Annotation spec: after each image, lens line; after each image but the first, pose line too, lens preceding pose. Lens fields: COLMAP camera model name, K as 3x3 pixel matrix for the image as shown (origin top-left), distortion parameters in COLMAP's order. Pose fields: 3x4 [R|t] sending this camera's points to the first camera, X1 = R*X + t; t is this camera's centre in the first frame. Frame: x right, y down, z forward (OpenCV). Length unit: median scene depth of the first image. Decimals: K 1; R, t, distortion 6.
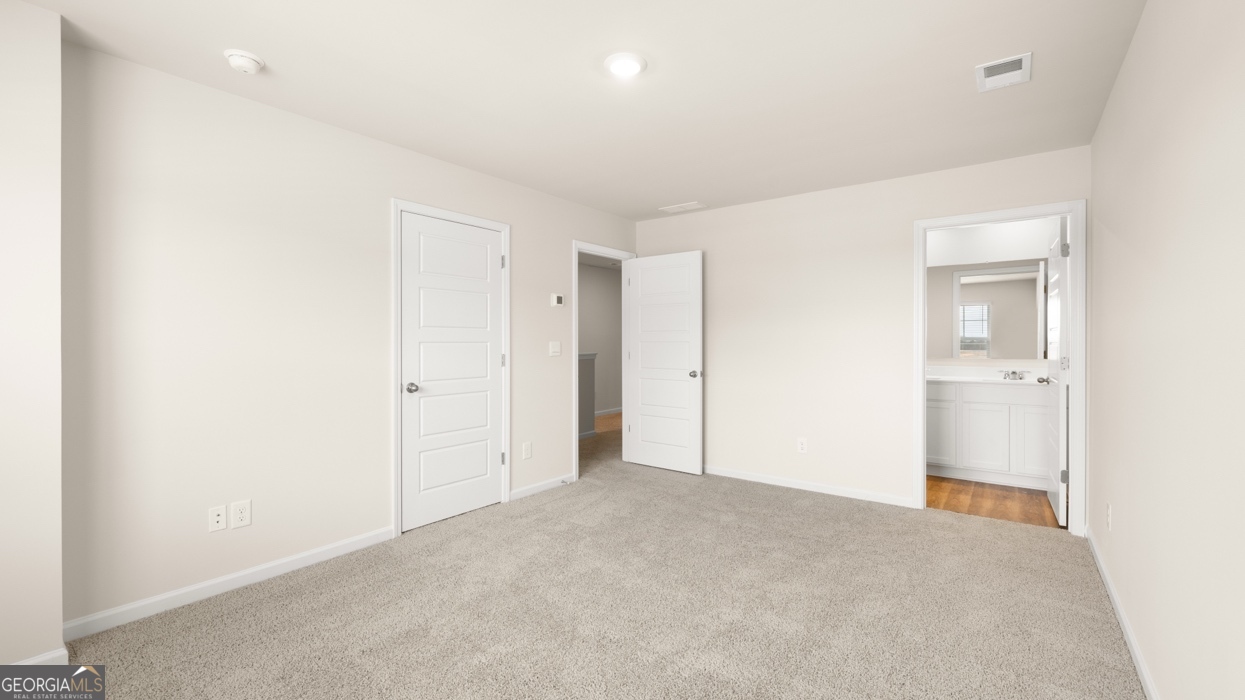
lens RADIAL K [[523.6, 0, 619.3], [0, 523.6, 340.9], [0, 0, 1]] dist [-0.002194, -0.000104]
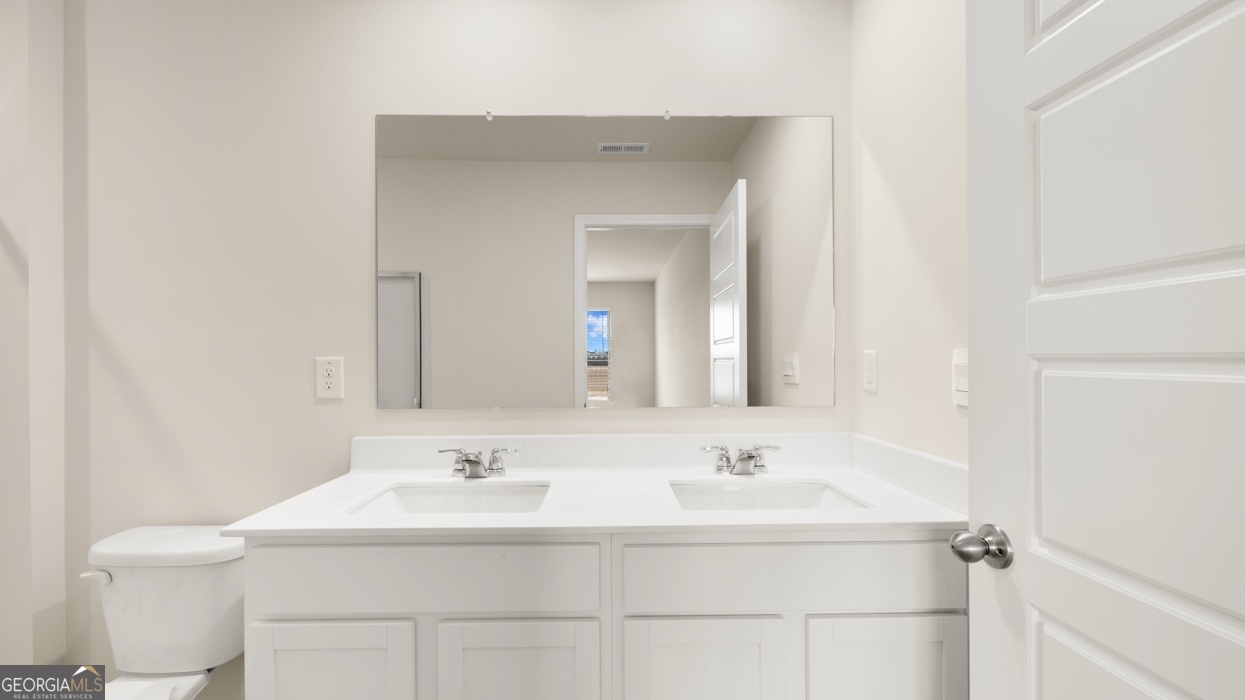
lens RADIAL K [[512.1, 0, 621.1], [0, 512.1, 352.7], [0, 0, 1]] dist [-0.001983, -0.000133]
pose [[0.797317, -0.005087, 0.603539, 0.438396], [0.008231, 0.999963, -0.002446, -0.001887], [-0.603505, 0.006918, 0.797330, 0.692688]]
